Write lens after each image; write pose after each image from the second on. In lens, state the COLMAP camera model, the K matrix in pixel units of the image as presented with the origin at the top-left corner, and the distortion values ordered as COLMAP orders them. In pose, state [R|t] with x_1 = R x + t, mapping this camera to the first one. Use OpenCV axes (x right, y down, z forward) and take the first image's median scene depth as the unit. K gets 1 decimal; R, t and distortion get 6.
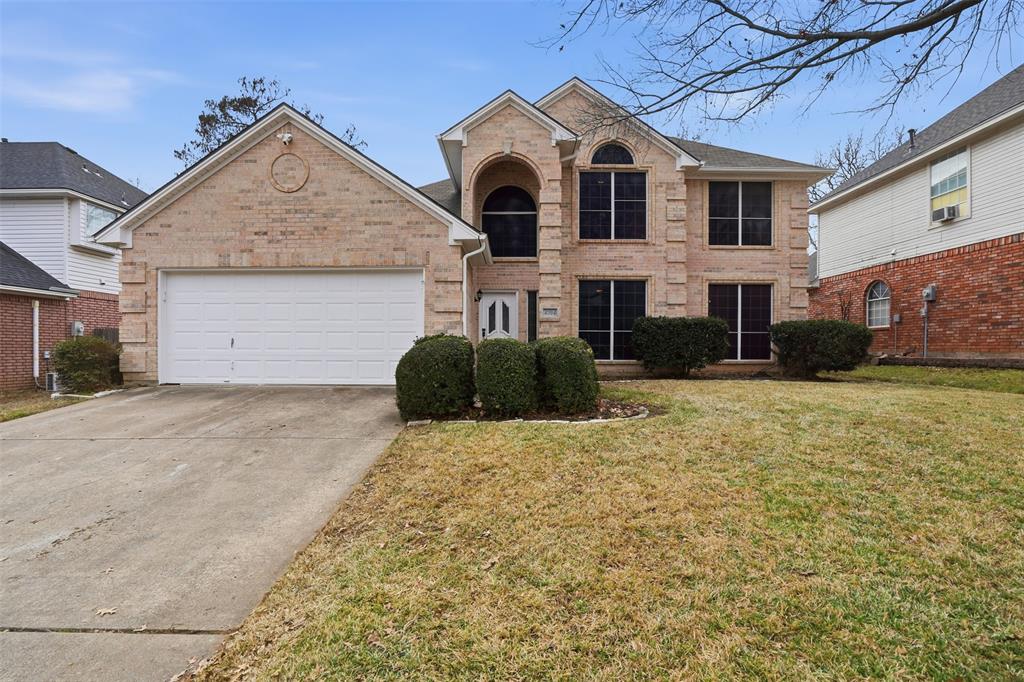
lens RADIAL K [[513.0, 0, 512.3], [0, 513.0, 345.0], [0, 0, 1]] dist [-0.032411, -0.000036]
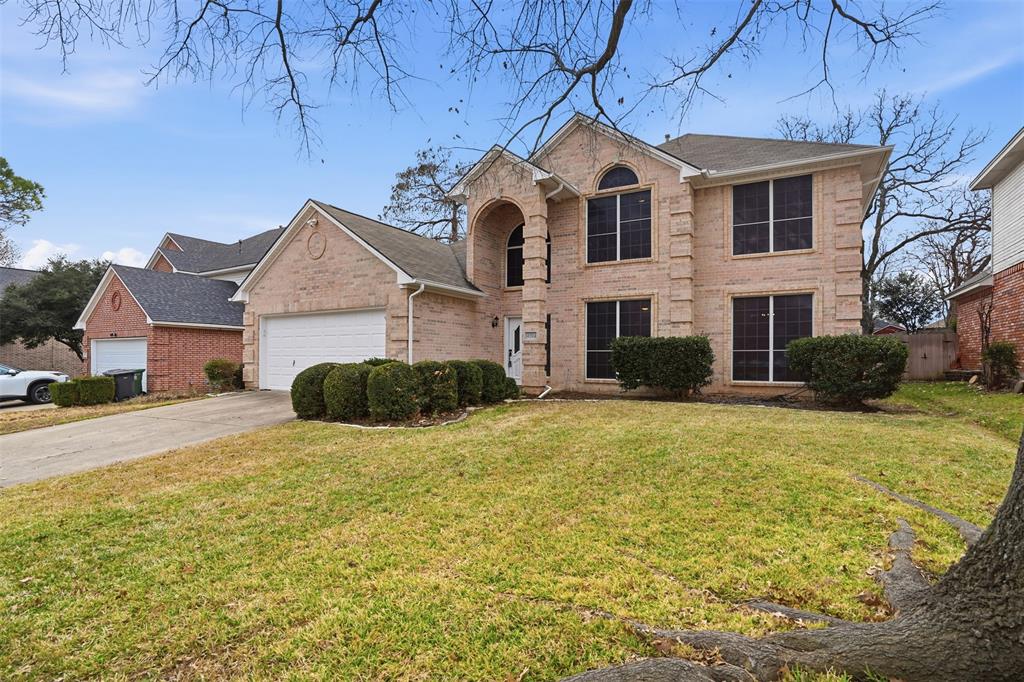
lens RADIAL K [[513.0, 0, 512.1], [0, 513.0, 343.8], [0, 0, 1]] dist [-0.032411, -0.000036]
pose [[0.869902, -0.015106, -0.492993, 0.515252], [0.001991, 0.999630, -0.027118, -0.014042], [0.493220, 0.022608, 0.869611, 0.015482]]
